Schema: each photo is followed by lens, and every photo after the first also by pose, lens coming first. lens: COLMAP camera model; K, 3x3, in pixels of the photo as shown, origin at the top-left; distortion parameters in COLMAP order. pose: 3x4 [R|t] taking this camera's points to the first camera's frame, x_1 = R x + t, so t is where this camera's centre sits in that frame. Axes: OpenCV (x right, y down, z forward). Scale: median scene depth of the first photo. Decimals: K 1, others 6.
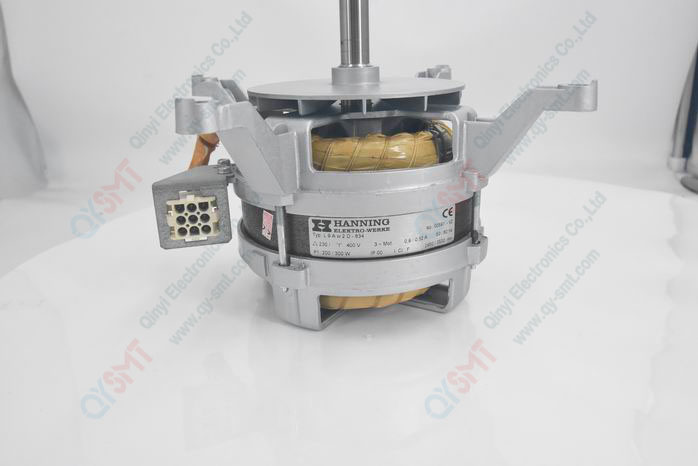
lens RADIAL K [[571.3, 0, 349.0], [0, 571.3, 233.0], [0, 0, 1]] dist [-0.070266, 0.000374]
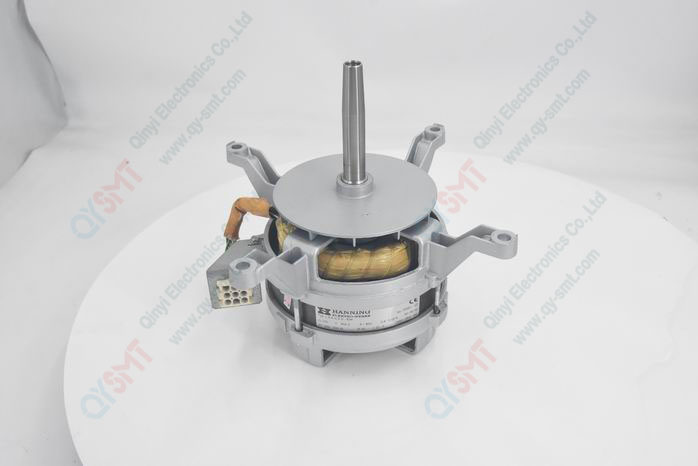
lens RADIAL K [[719.1, 0, 349.0], [0, 719.1, 233.0], [0, 0, 1]] dist [0.000353, 0.002535]
pose [[0.997534, 0.047671, -0.051509, 0.098362], [-0.032711, 0.965127, 0.259729, -0.667626], [0.062094, -0.257404, 0.964307, -0.702519]]
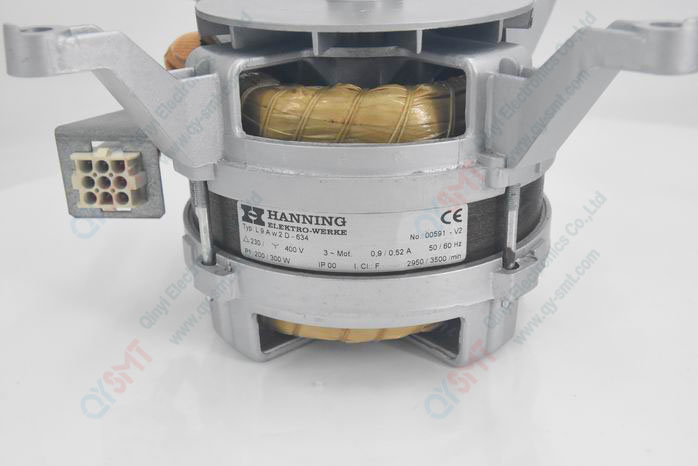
lens RADIAL K [[821.4, 0, 349.0], [0, 821.4, 233.0], [0, 0, 1]] dist [0.003093, 0.000165]
pose [[0.949825, 0.126501, -0.286059, 0.333358], [-0.104602, 0.990375, 0.090646, -0.089634], [0.294772, -0.056176, 0.953915, 0.097520]]
